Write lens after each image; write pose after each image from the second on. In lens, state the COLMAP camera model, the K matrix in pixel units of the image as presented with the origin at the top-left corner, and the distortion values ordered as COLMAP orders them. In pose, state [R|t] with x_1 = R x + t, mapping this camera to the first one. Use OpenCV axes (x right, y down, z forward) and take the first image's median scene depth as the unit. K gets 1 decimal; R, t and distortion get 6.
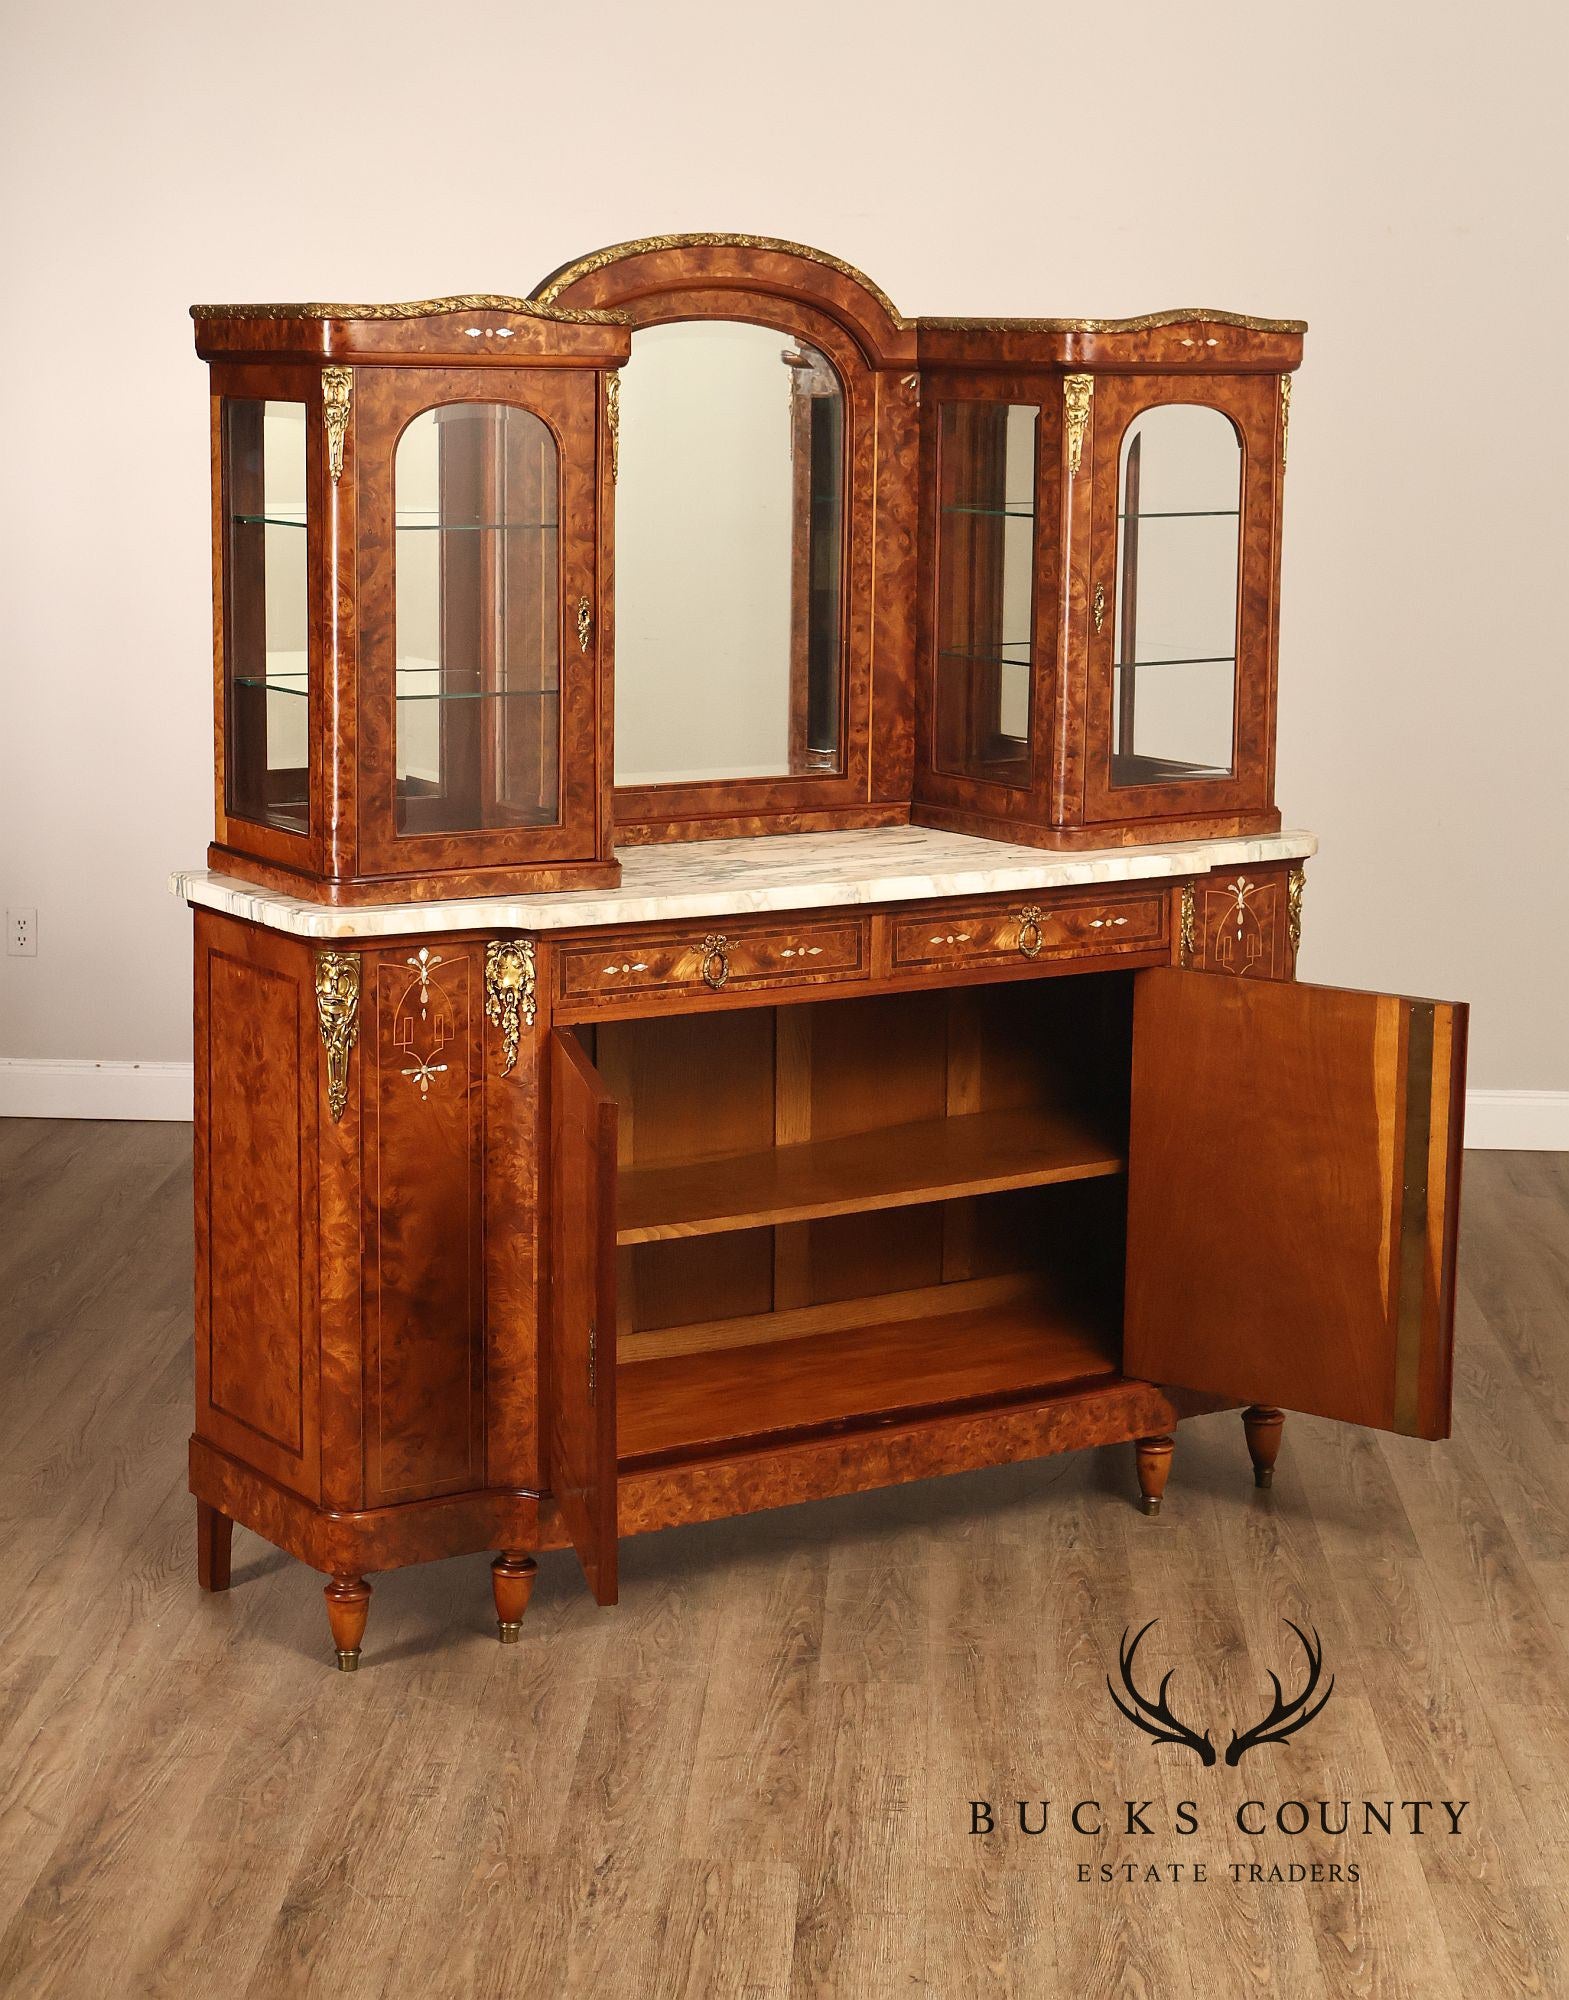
lens RADIAL K [[3649.4, 0, 781.1], [0, 3649.4, 960.1], [0, 0, 1]] dist [0.005685, 0.000000]
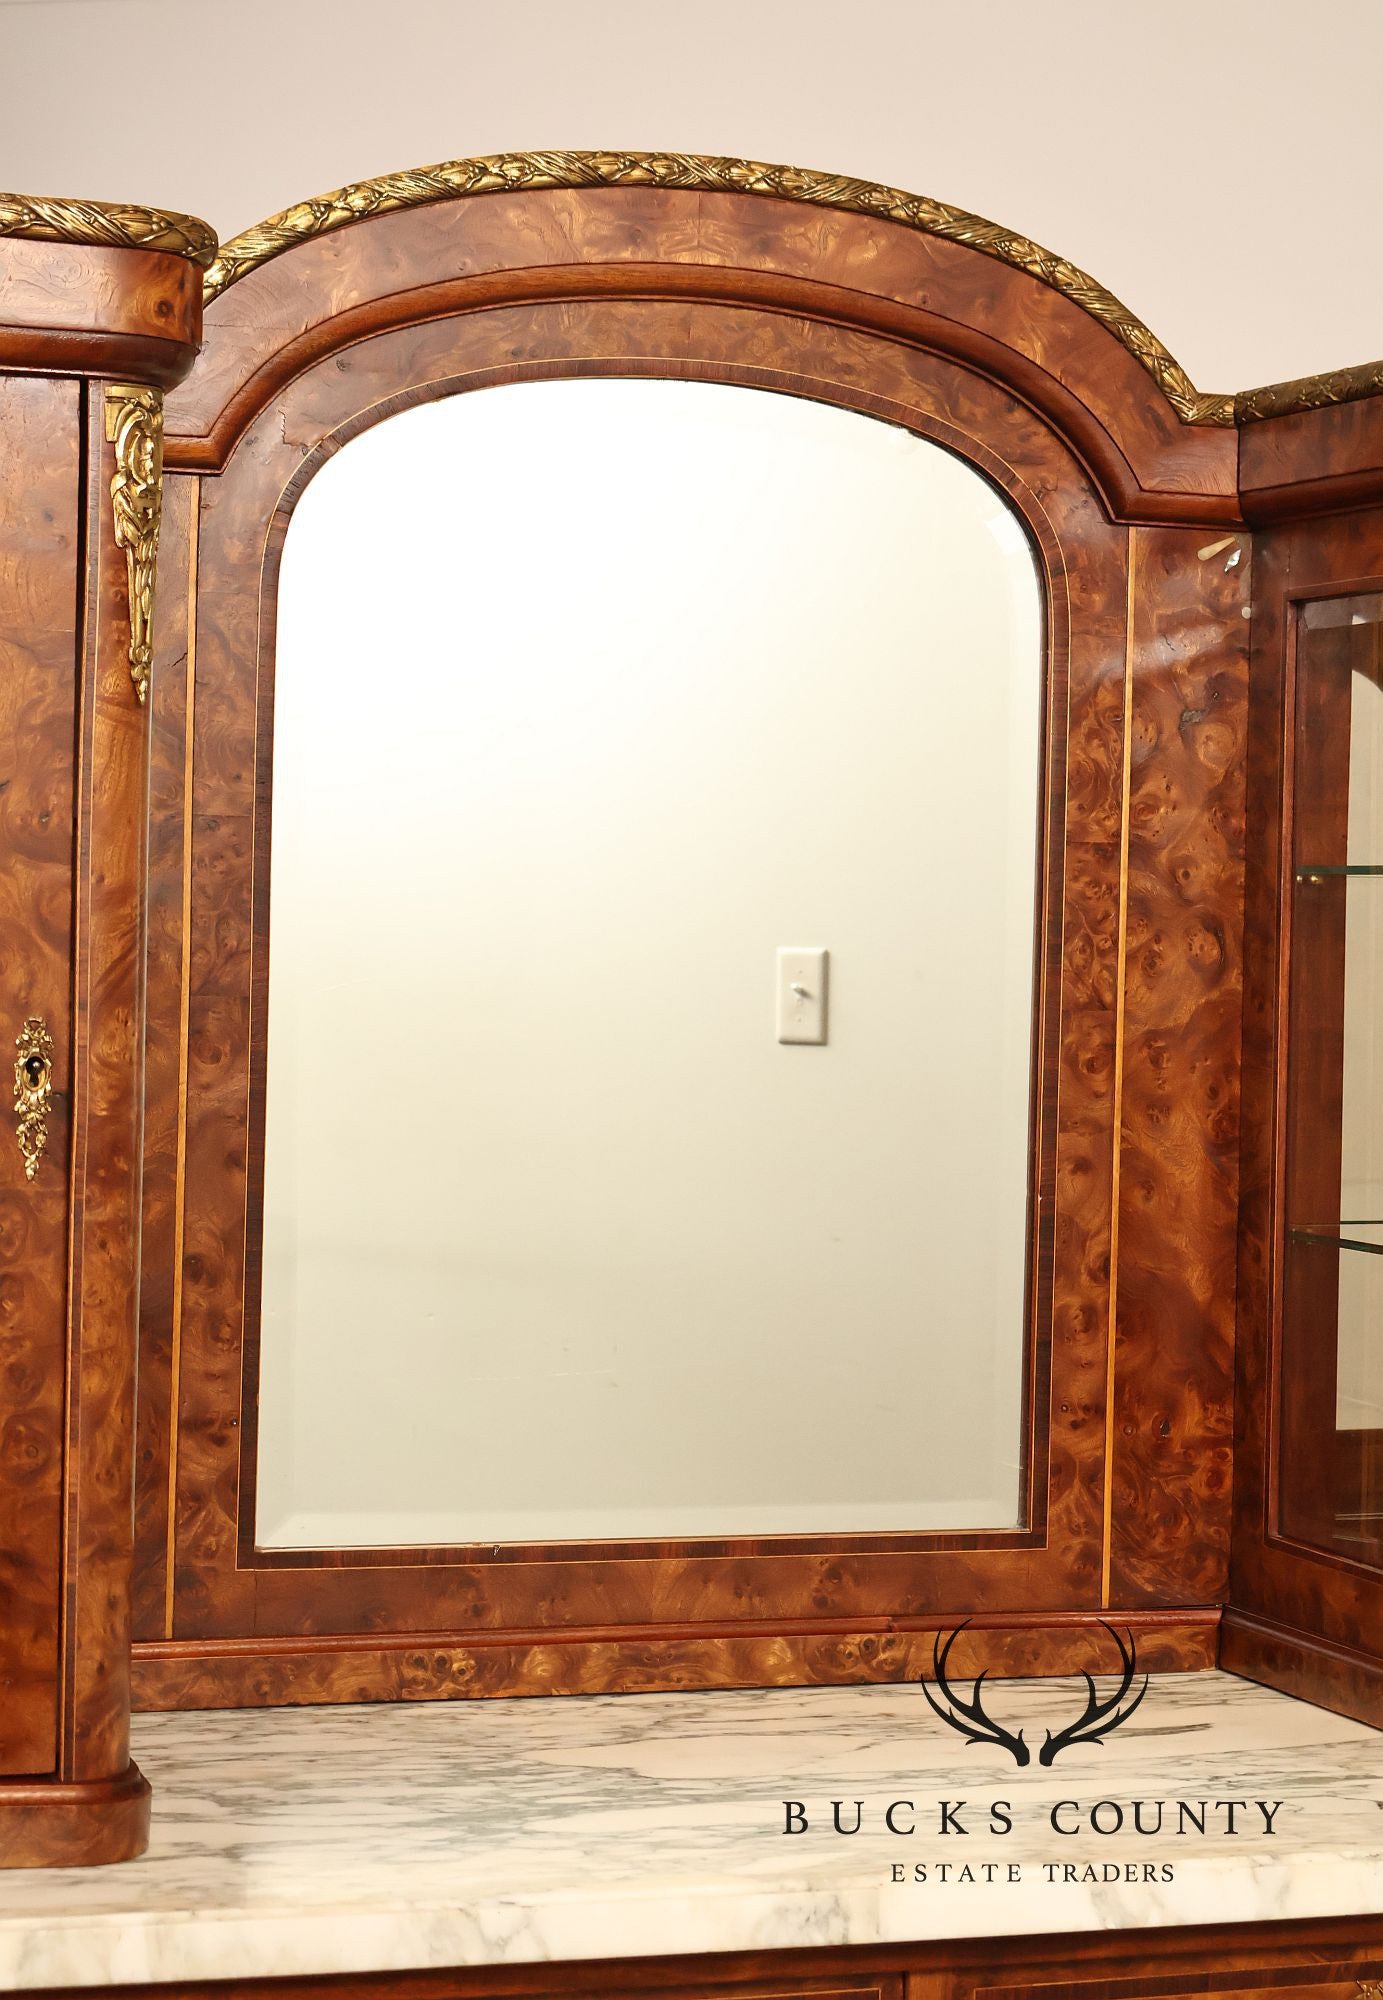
lens RADIAL K [[4155.6, 0, 660.7], [0, 4155.6, 969.6], [0, 0, 1]] dist [0.013101, 0.000000]
pose [[0.966276, 0.012545, -0.257203, 0.098093], [-0.053265, 0.986949, -0.151971, -0.043122], [0.251939, 0.160546, 0.954333, 0.584604]]
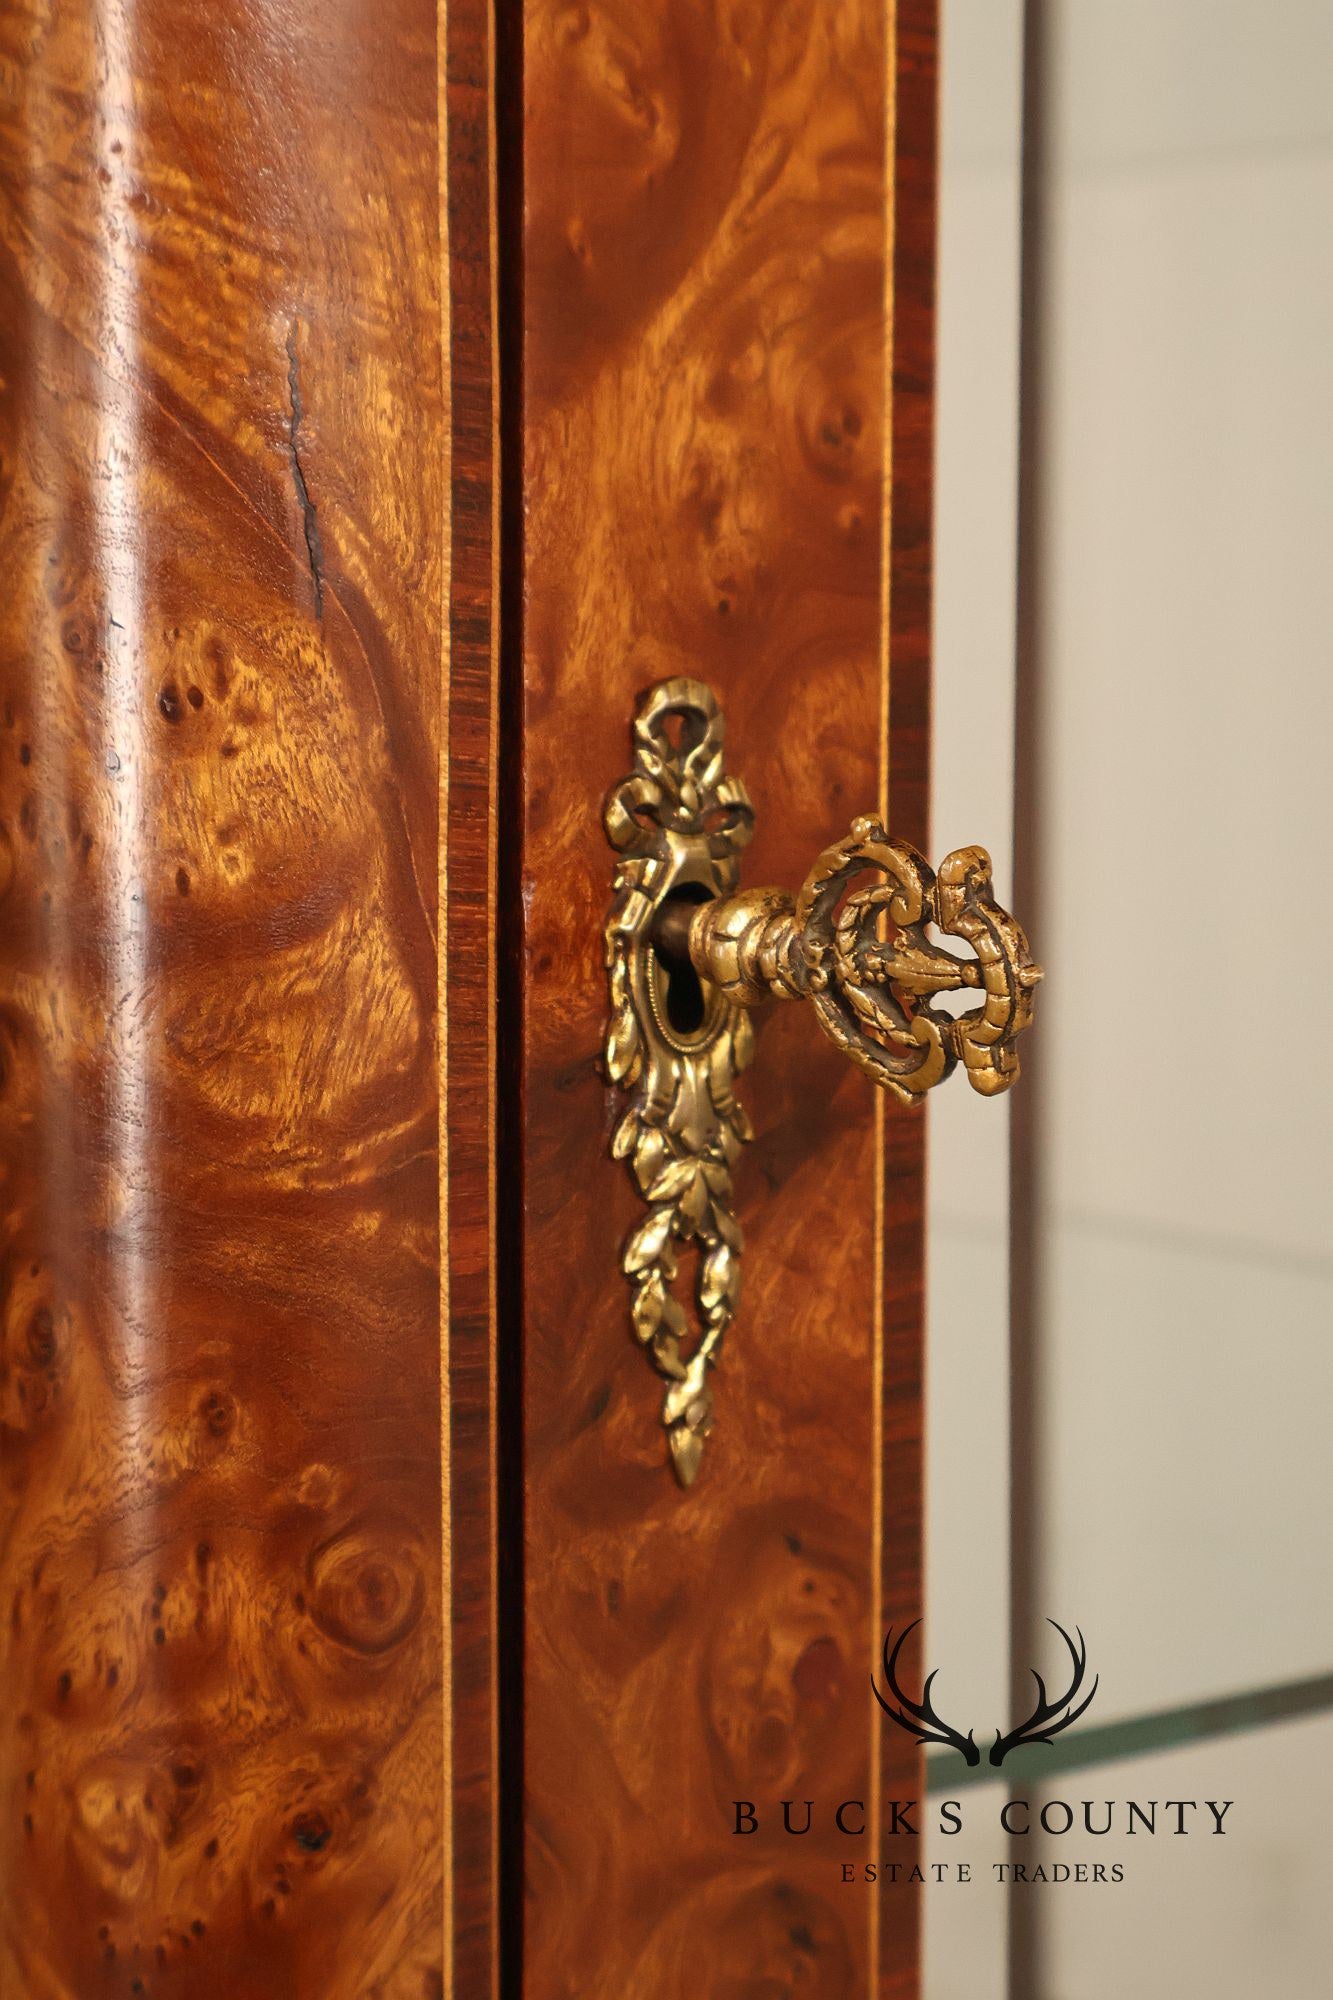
lens RADIAL K [[3991.3, 0, 536.8], [0, 3991.3, 1081.6], [0, 0, 1]] dist [0.006795, 0.000000]
pose [[0.999827, -0.018564, -0.000637, 0.086525], [0.018505, 0.998458, -0.052337, -0.093669], [0.001608, 0.052316, 0.998629, 0.938996]]
